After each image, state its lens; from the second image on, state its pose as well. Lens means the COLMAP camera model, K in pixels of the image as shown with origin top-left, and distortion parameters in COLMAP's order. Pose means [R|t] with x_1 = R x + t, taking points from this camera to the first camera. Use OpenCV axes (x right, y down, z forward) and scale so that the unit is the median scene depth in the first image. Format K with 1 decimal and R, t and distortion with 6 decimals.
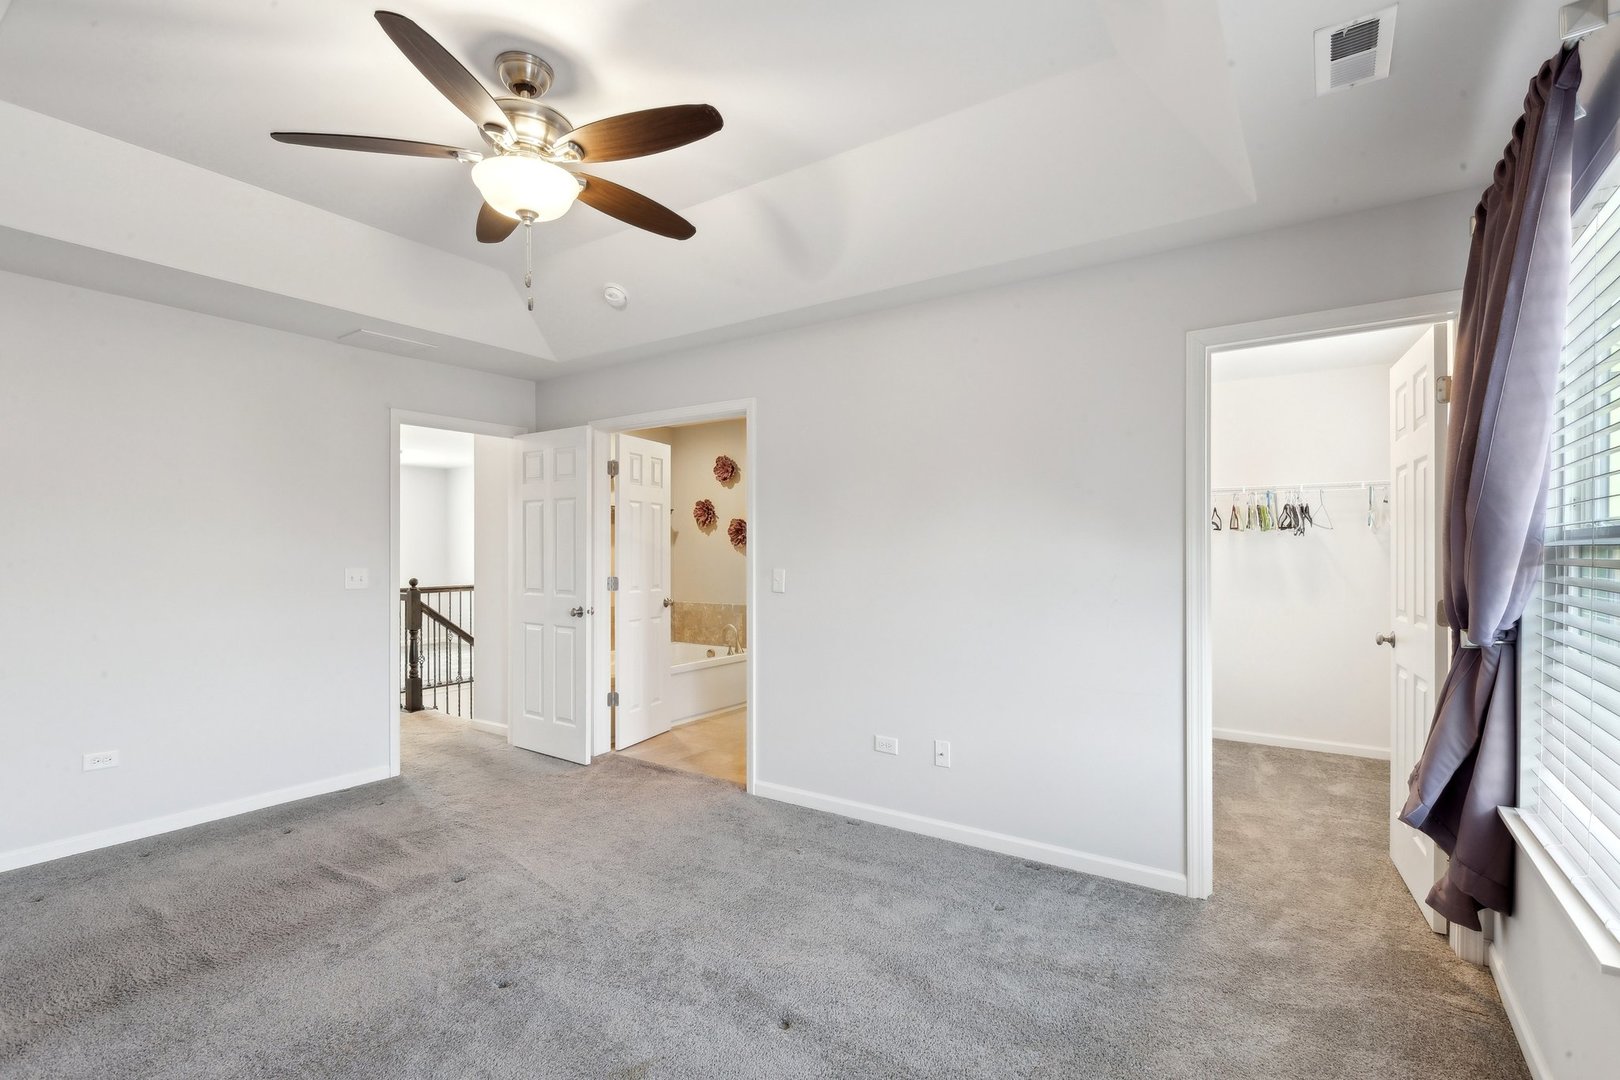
lens RADIAL K [[748.9, 0, 806.6], [0, 748.9, 554.5], [0, 0, 1]] dist [-0.003145, 0.001086]
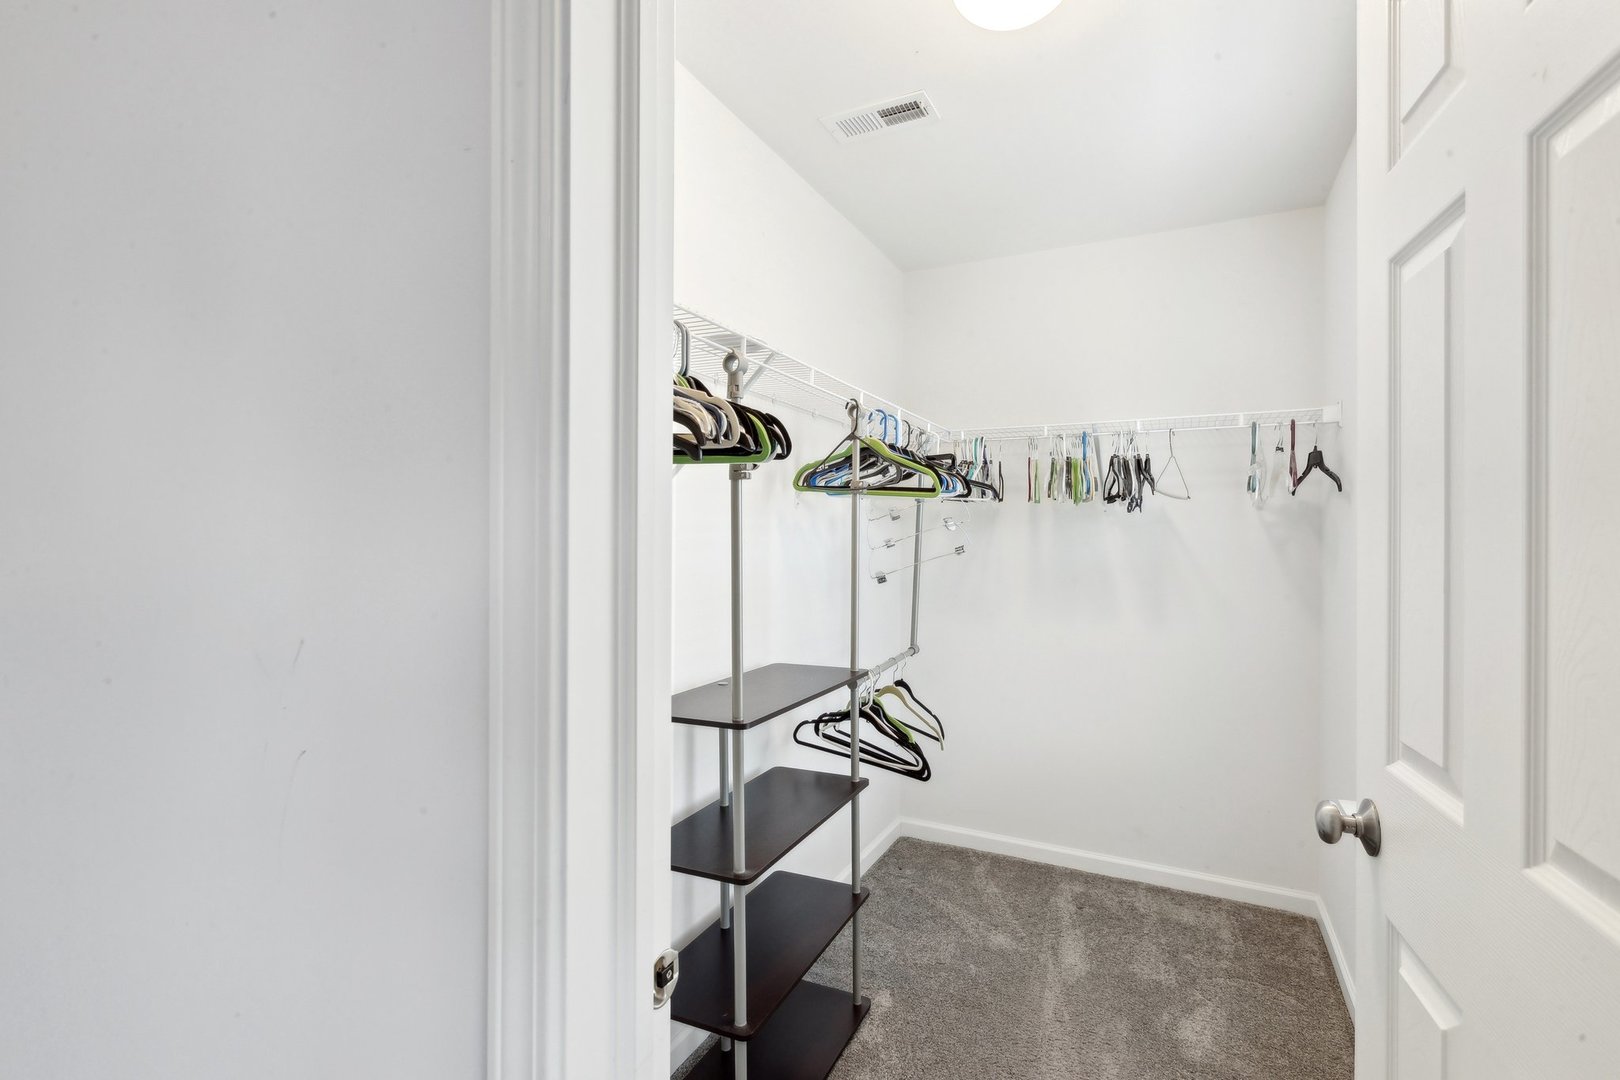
lens RADIAL K [[748.9, 0, 811.8], [0, 748.9, 533.7], [0, 0, 1]] dist [-0.003145, 0.001086]
pose [[0.988904, 0.008732, 0.148301, 0.338286], [-0.007761, 0.999944, -0.007128, -0.003150], [-0.148355, 0.005898, 0.988917, 0.483876]]
